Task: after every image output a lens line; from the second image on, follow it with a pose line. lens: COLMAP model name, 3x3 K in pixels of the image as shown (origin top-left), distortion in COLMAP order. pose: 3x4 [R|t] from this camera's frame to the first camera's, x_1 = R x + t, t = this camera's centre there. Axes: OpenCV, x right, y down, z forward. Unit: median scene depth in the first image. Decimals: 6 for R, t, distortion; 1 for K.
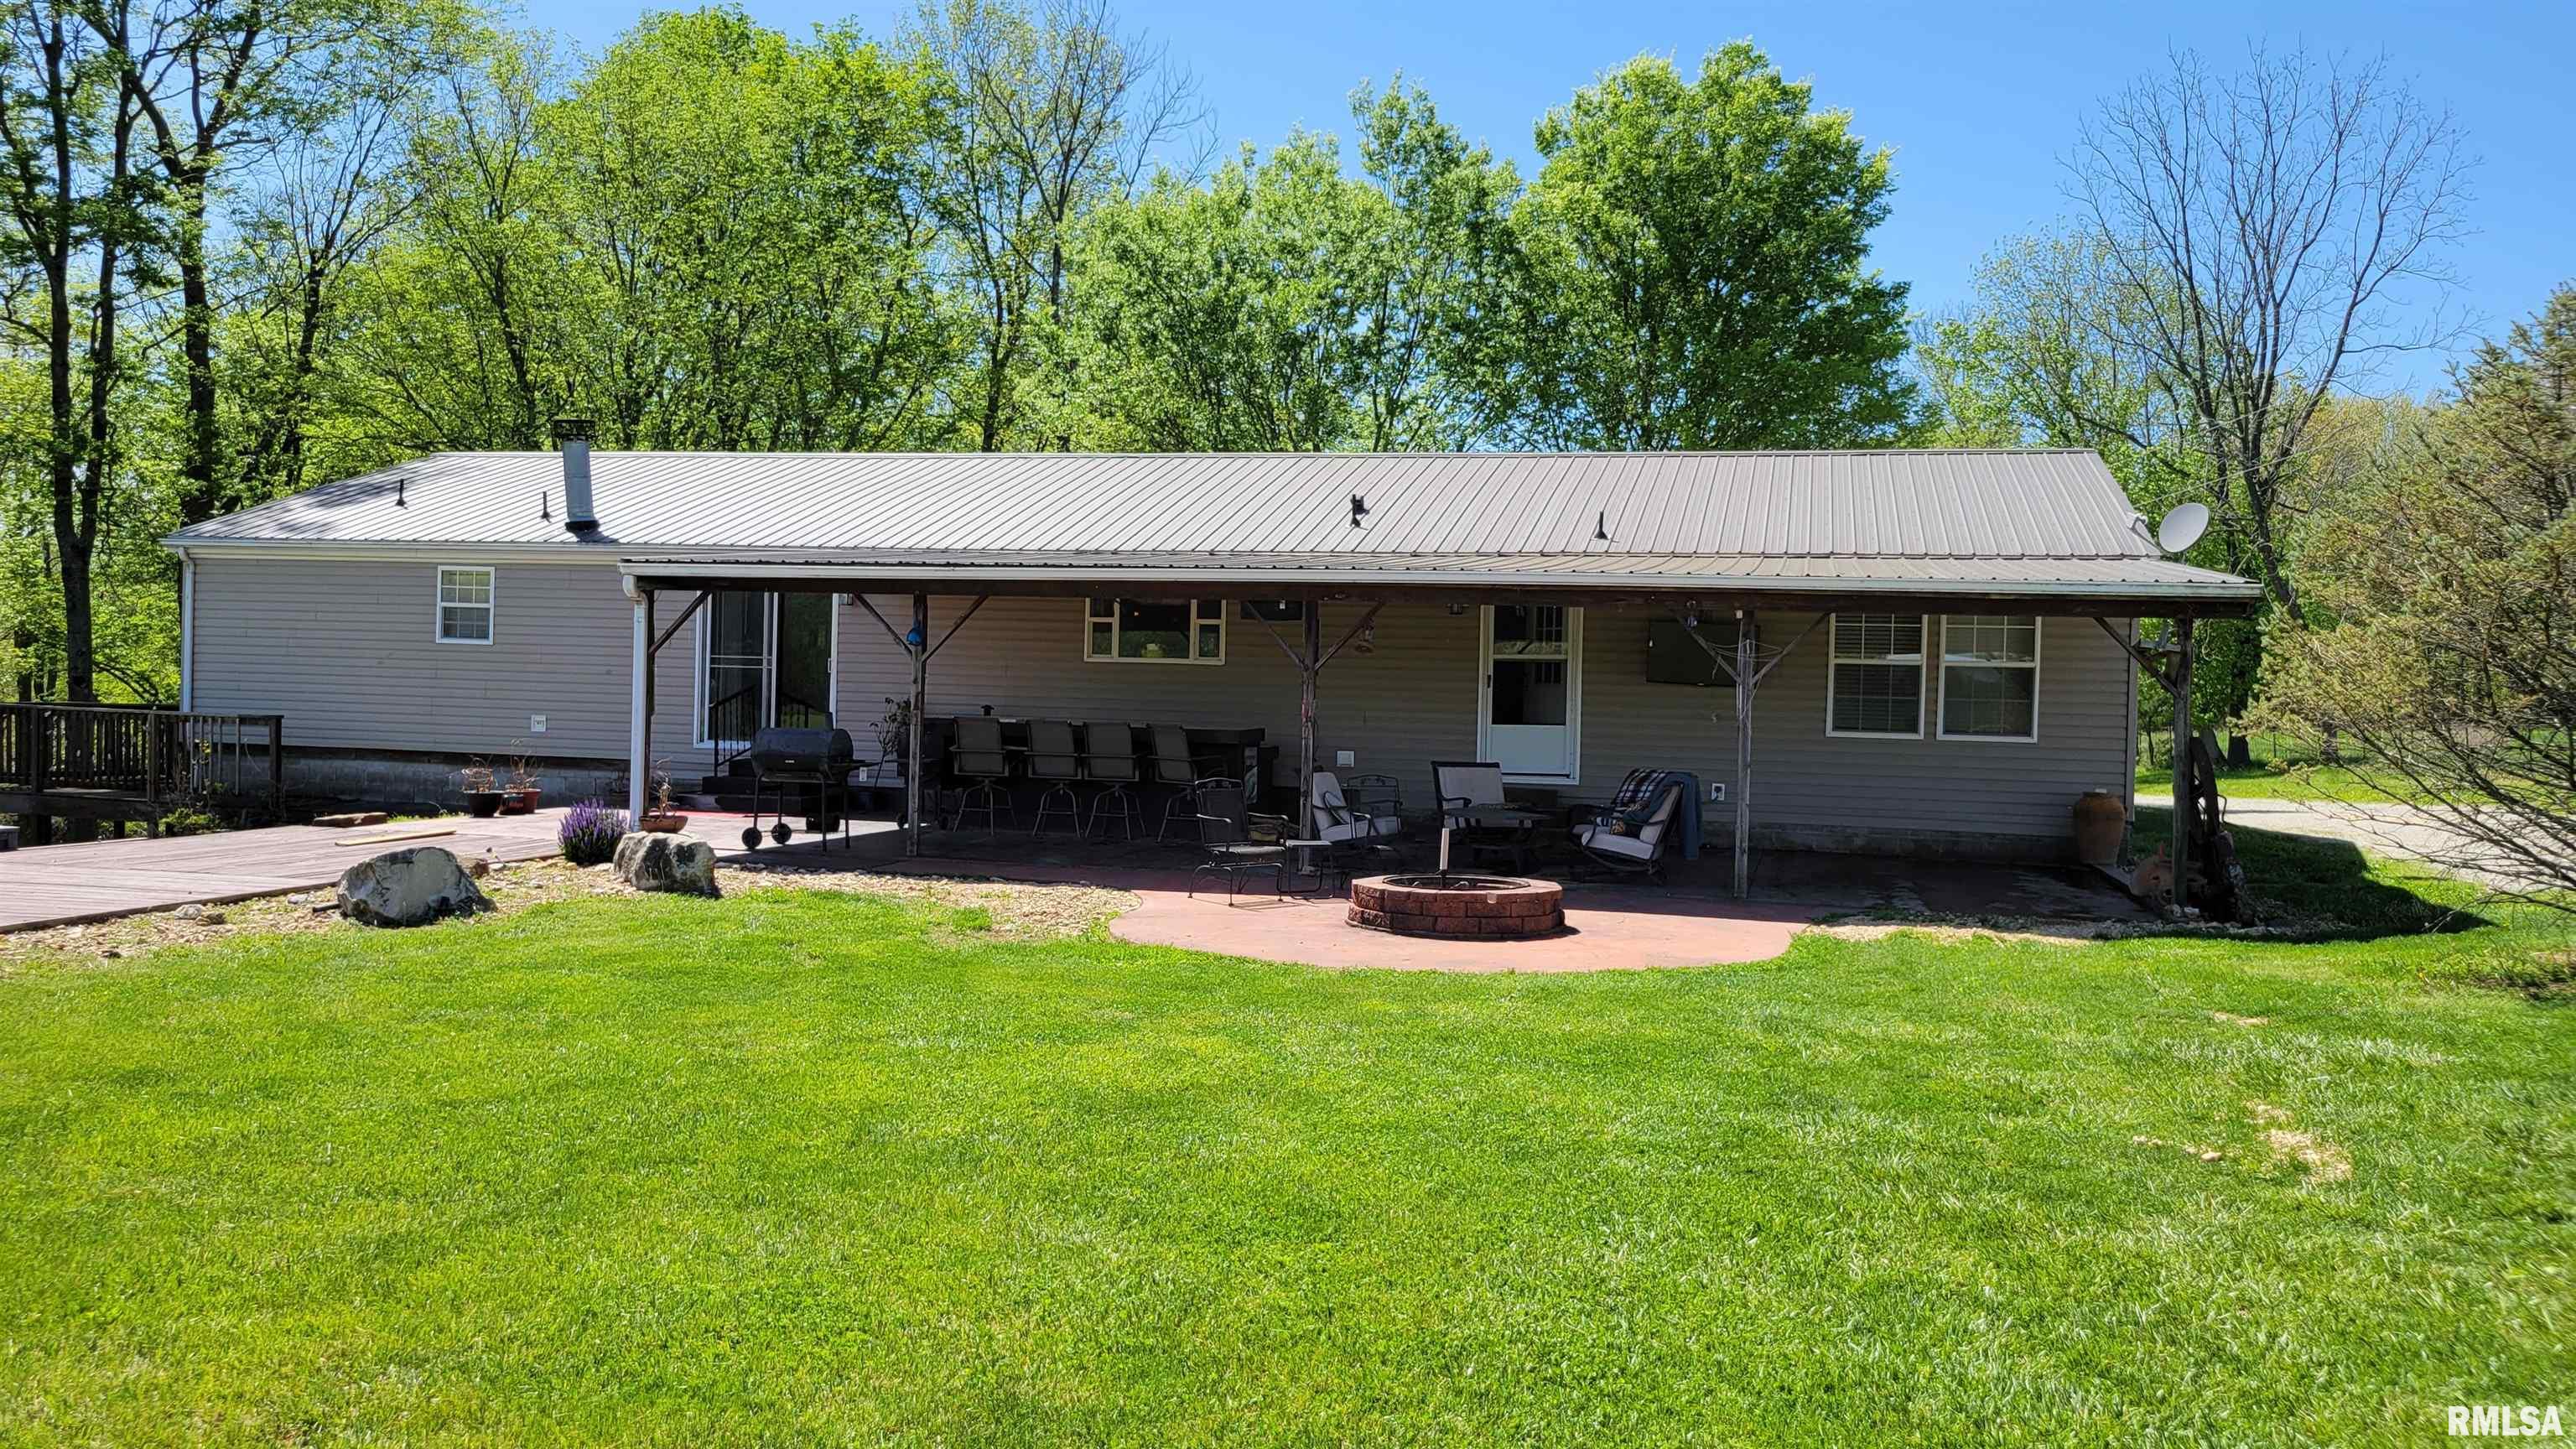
lens RADIAL K [[1985.2, 0, 1340.6], [0, 1985.2, 649.1], [0, 0, 1]] dist [0.011104, 0.002617]
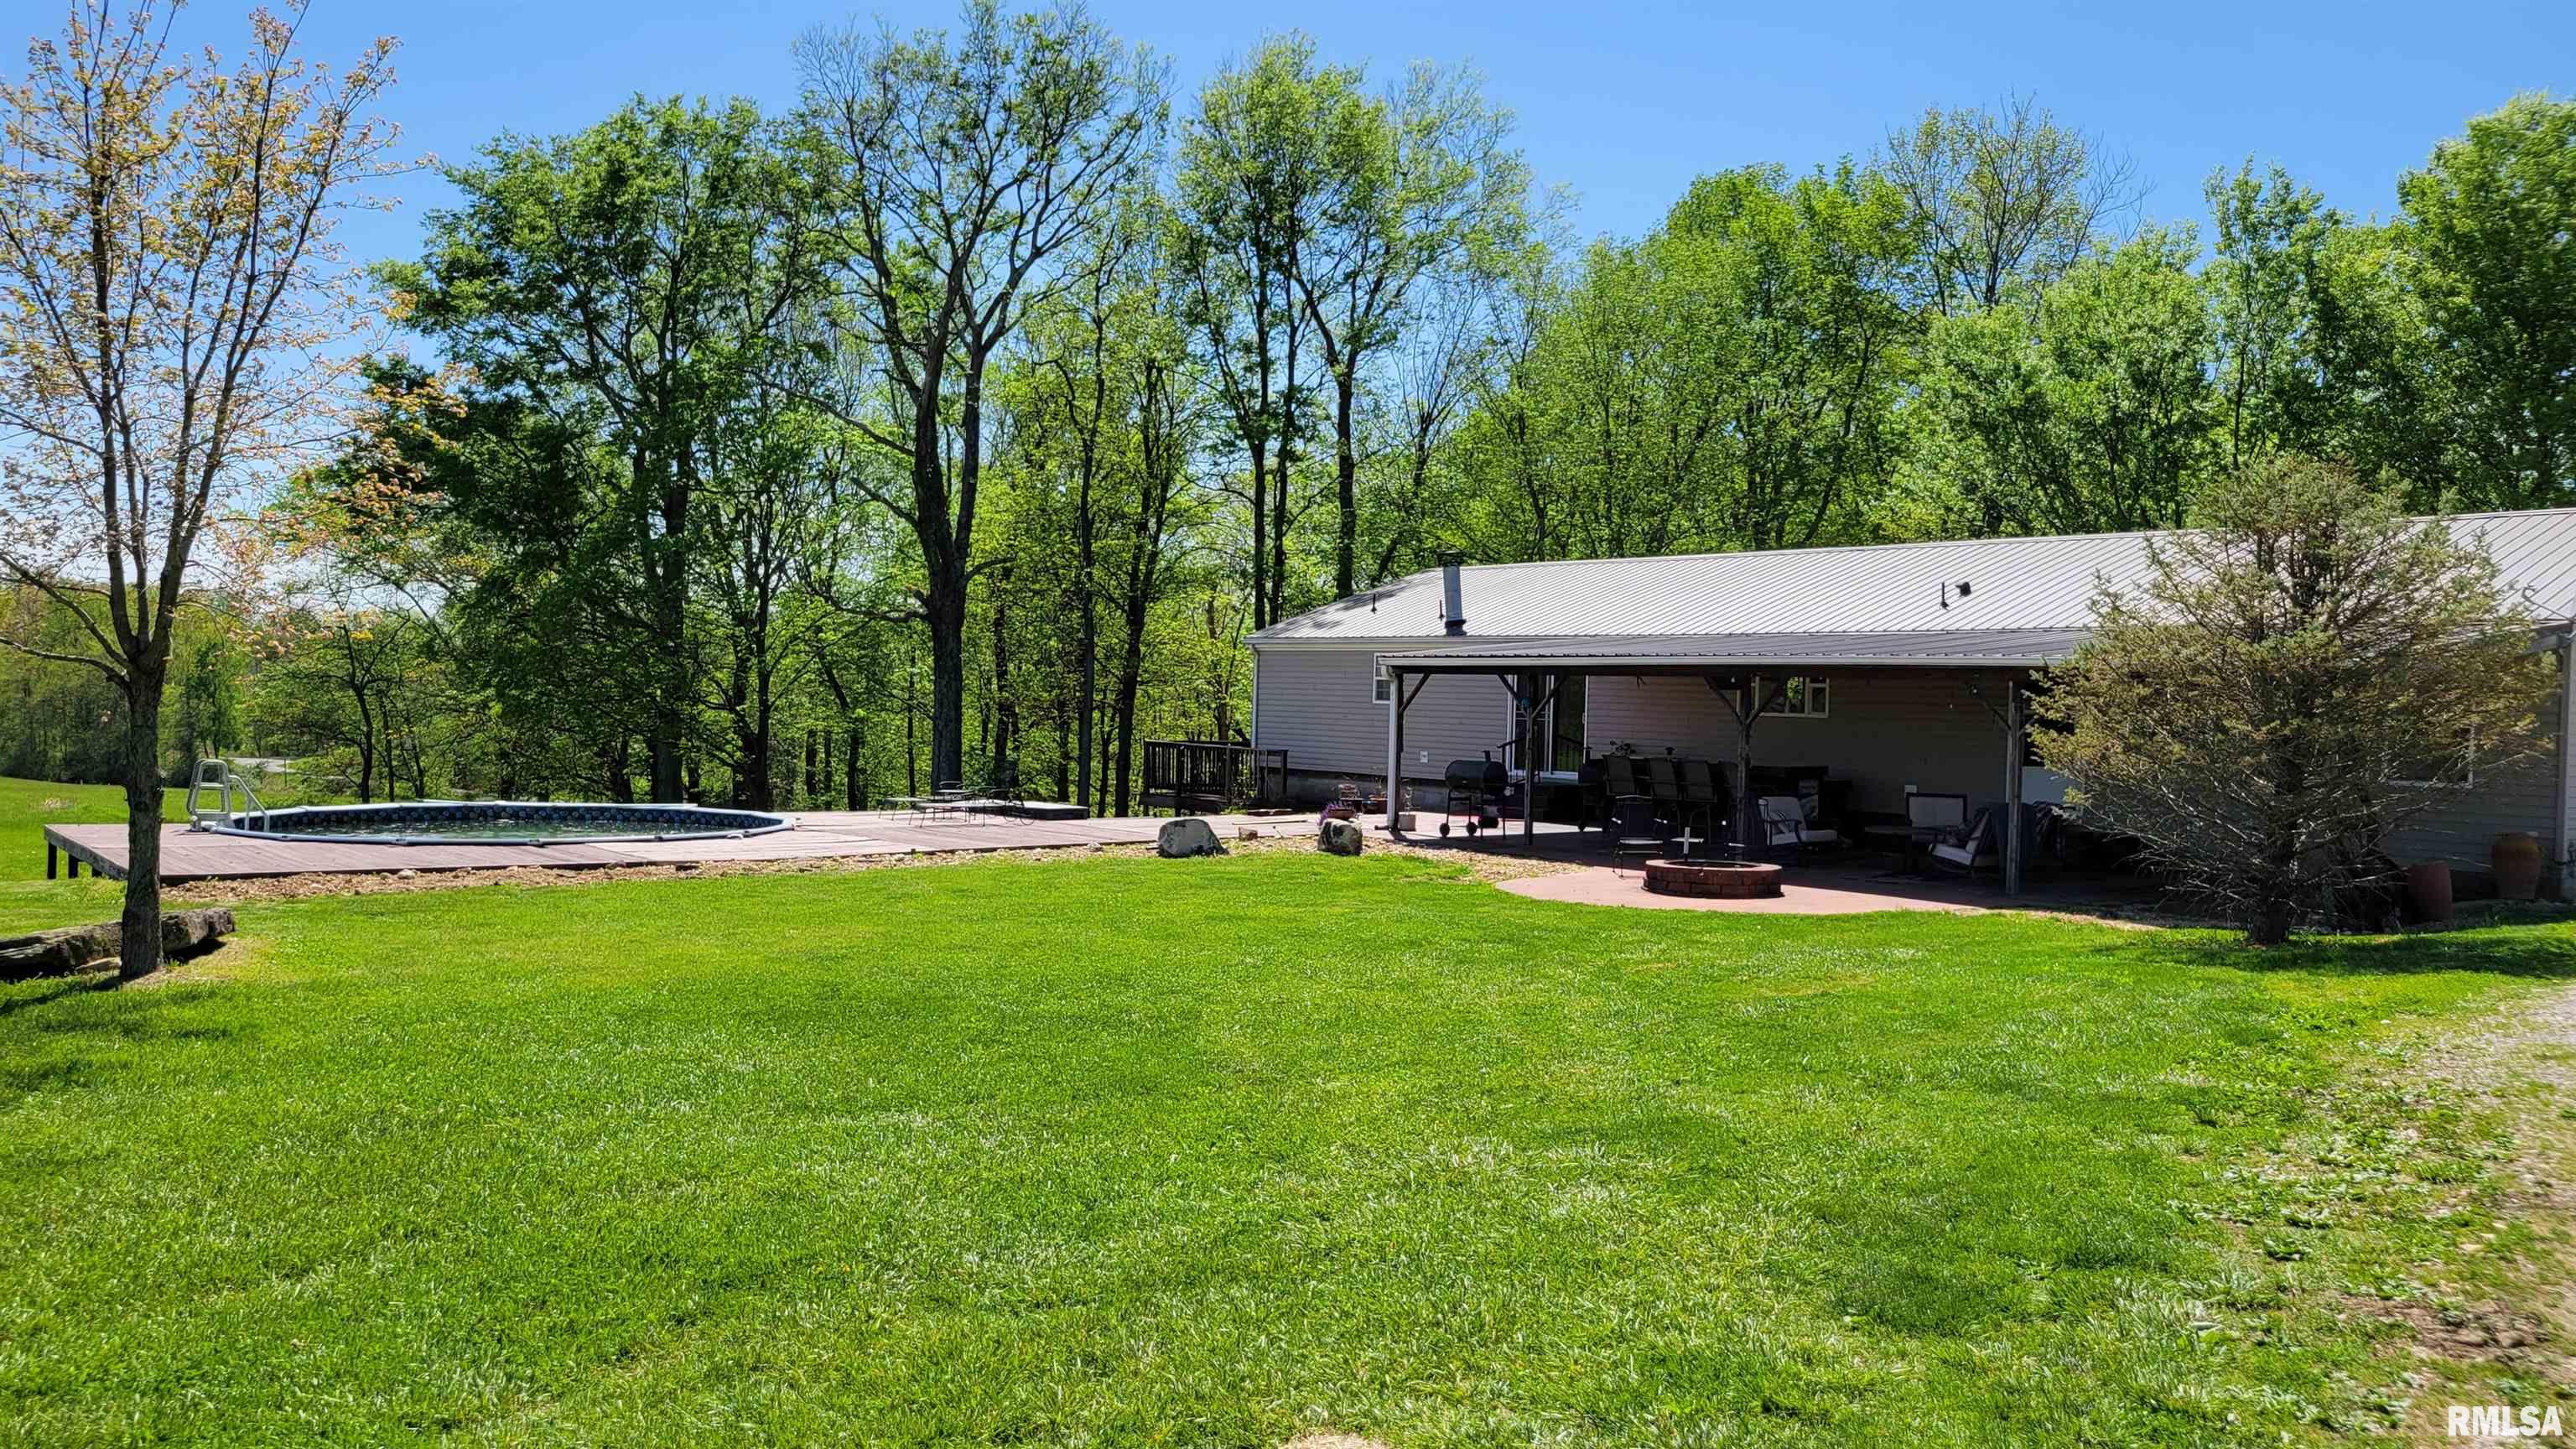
lens RADIAL K [[1958.3, 0, 1336.0], [0, 1958.3, 737.6], [0, 0, 1]] dist [0.070009, -0.064210]
pose [[0.800361, 0.005698, -0.599491, 0.438965], [0.007567, 0.999779, 0.019606, -0.006967], [0.599471, -0.020228, 0.800141, -0.230533]]
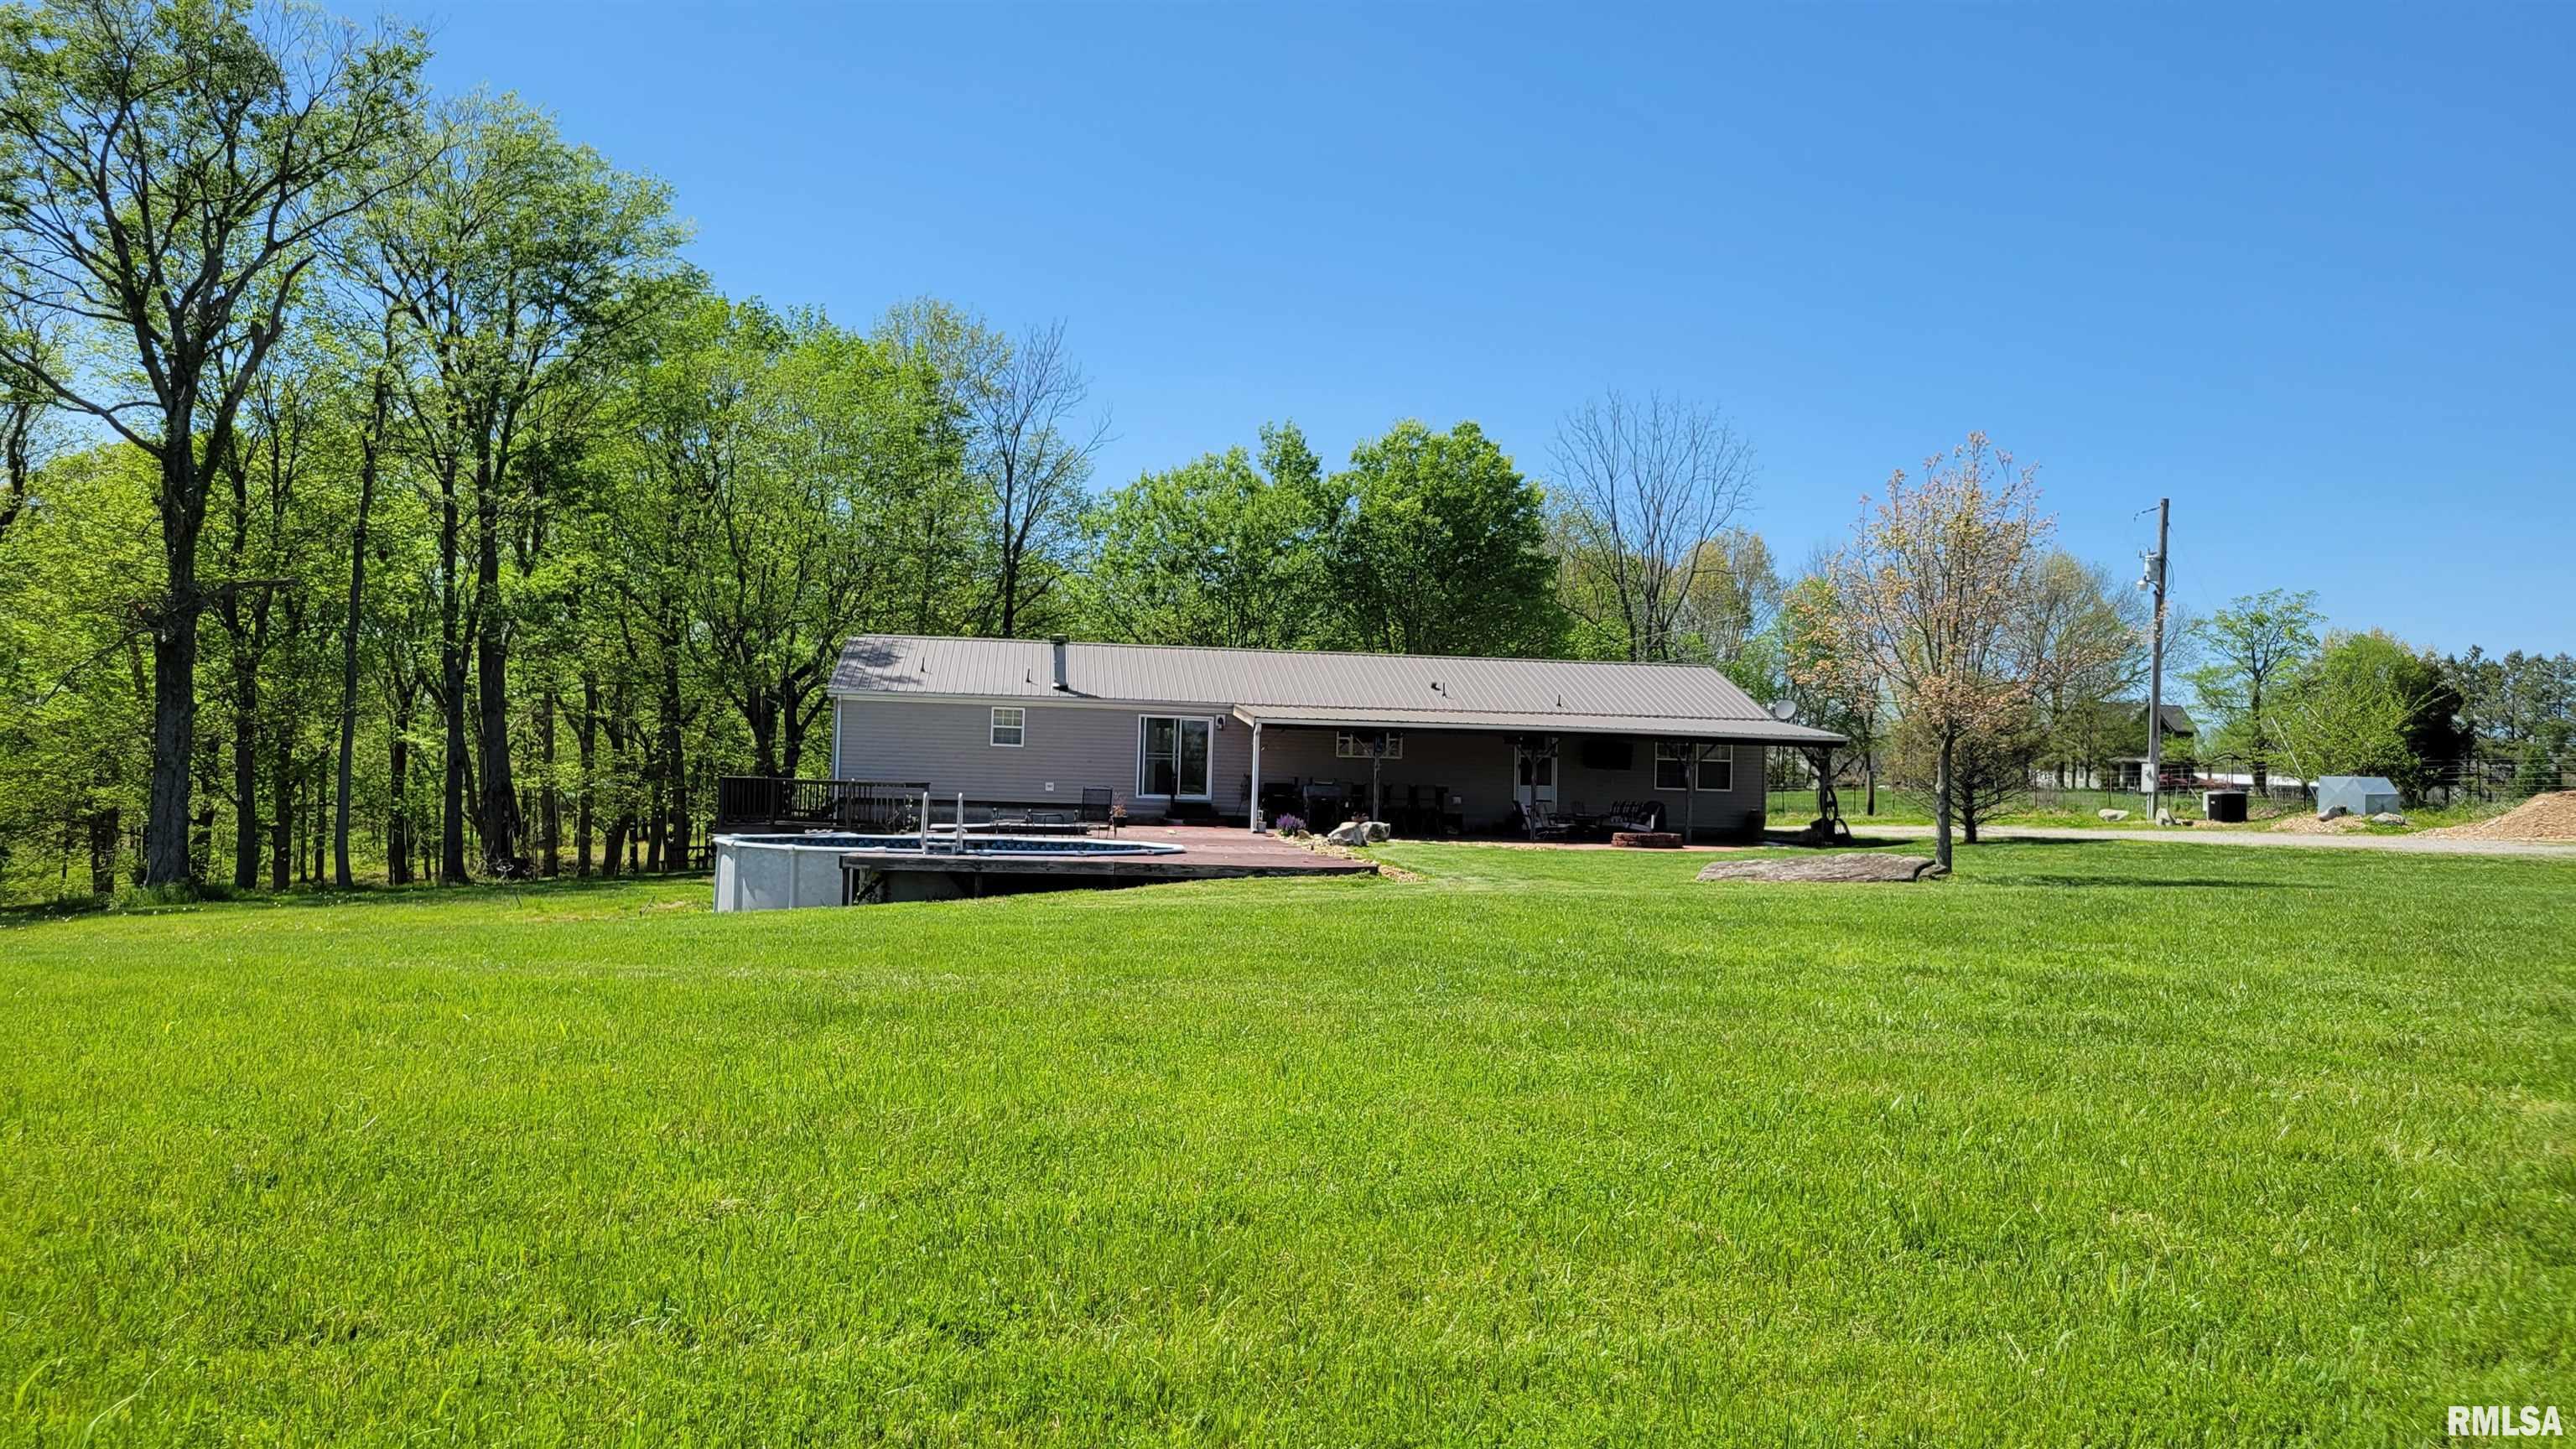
lens RADIAL K [[1958.3, 0, 1336.0], [0, 1958.3, 737.6], [0, 0, 1]] dist [0.070009, -0.064210]
pose [[0.924346, 0.007382, 0.381484, -0.909157], [-0.009552, 0.999947, 0.003794, -0.022815], [-0.381435, -0.007151, 0.924368, -0.956134]]
